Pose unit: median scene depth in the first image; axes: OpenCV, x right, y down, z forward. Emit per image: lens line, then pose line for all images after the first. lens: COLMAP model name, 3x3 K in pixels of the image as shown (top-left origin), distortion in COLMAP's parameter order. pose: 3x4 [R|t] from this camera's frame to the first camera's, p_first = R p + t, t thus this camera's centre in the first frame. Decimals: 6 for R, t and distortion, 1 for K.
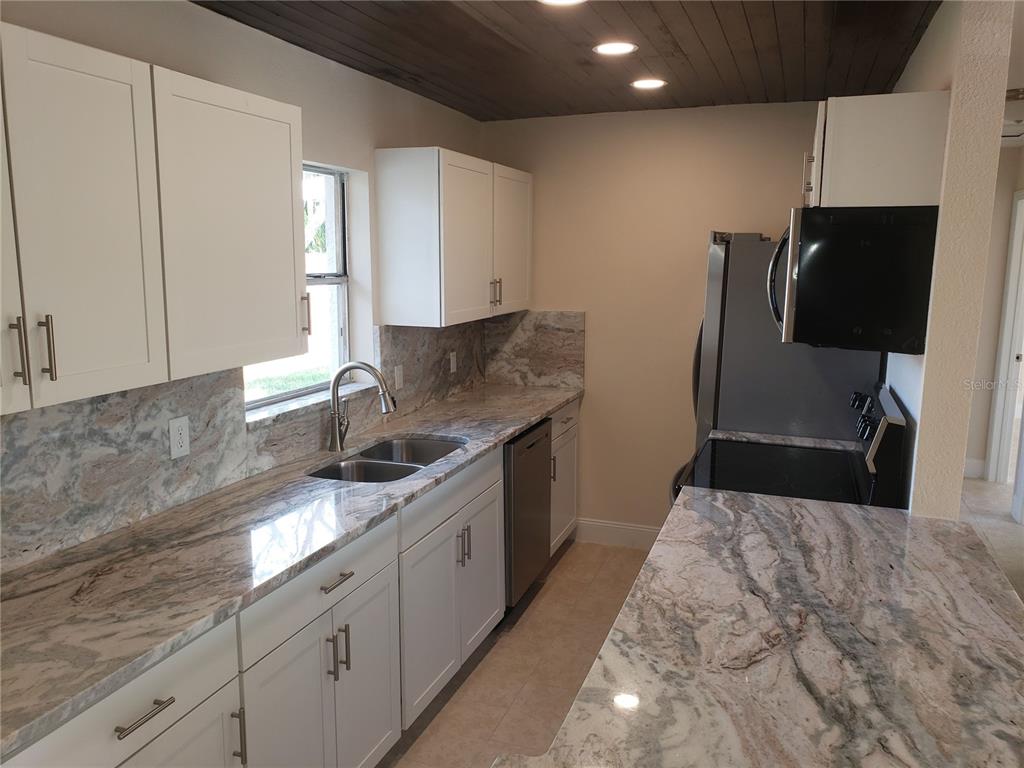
lens RADIAL K [[802.0, 0, 505.5], [0, 802.0, 379.4], [0, 0, 1]] dist [0.013977, 0.007839]
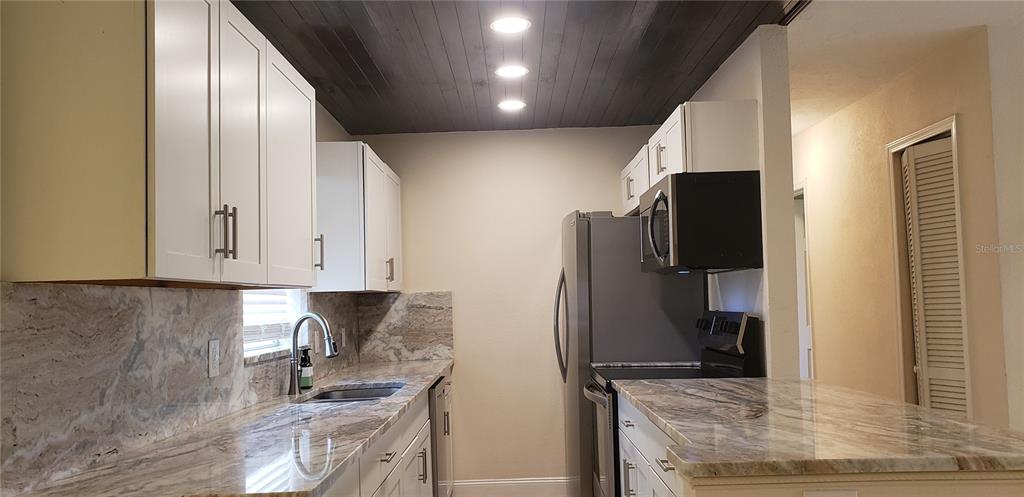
lens RADIAL K [[810.4, 0, 511.2], [0, 810.4, 254.2], [0, 0, 1]] dist [0.077150, -0.039431]
pose [[0.939828, -0.012761, 0.341410, -0.403886], [0.086100, 0.975895, -0.200539, 0.194754], [-0.330622, 0.217867, 0.918272, -0.212433]]
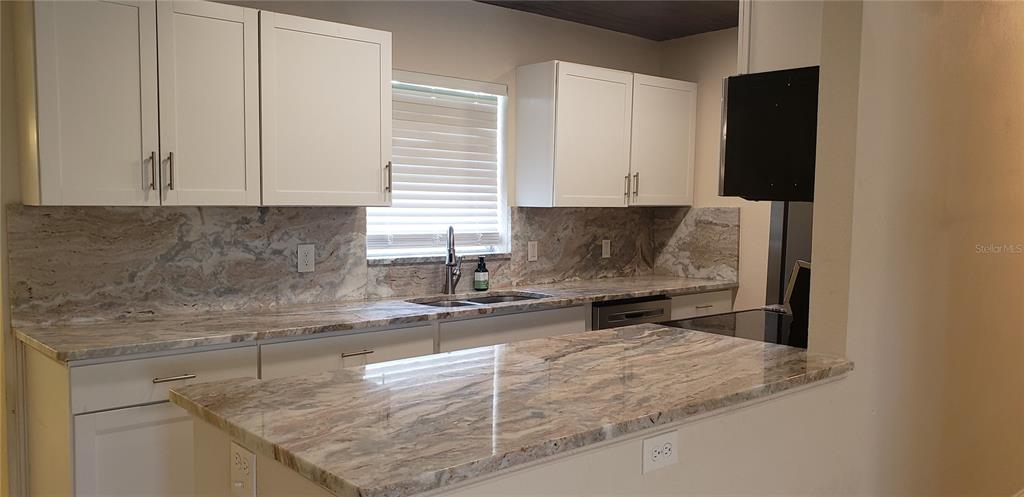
lens RADIAL K [[810.4, 0, 502.0], [0, 810.4, 249.4], [0, 0, 1]] dist [0.077150, -0.039431]
pose [[0.875712, 0.033303, -0.481684, 0.635035], [-0.080501, 0.993725, -0.077649, 0.143657], [0.476076, 0.106774, 0.872898, -0.138778]]
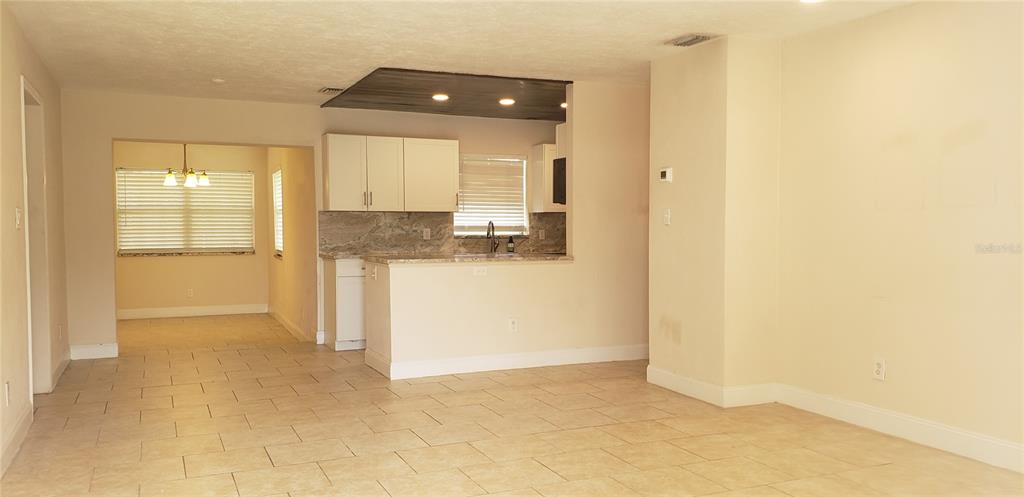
lens RADIAL K [[810.4, 0, 518.4], [0, 810.4, 249.6], [0, 0, 1]] dist [0.077150, -0.039431]
pose [[0.708319, 0.018951, -0.705638, 2.428624], [-0.107694, 0.990839, -0.081492, 0.391346], [0.697629, 0.133716, 0.703870, -1.241015]]
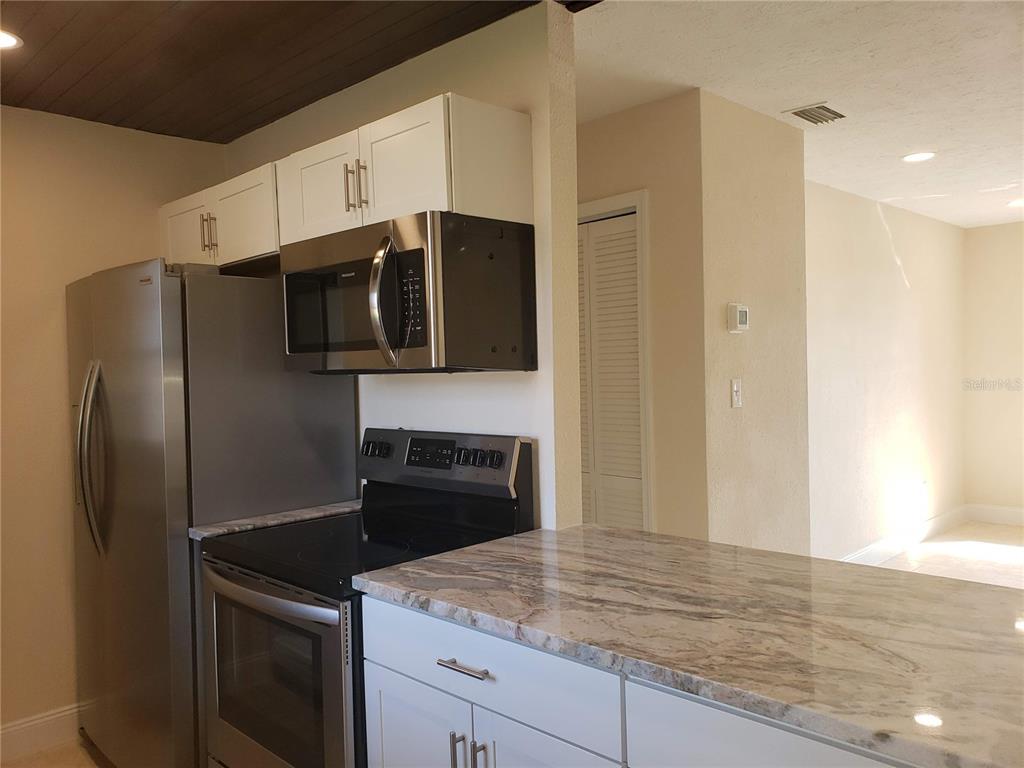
lens RADIAL K [[802.0, 0, 511.4], [0, 802.0, 379.8], [0, 0, 1]] dist [0.013977, 0.007839]
pose [[0.419884, -0.039940, 0.906699, -0.381864], [0.175478, 0.983752, -0.037928, 0.014198], [-0.890452, 0.175031, 0.420070, 0.580081]]
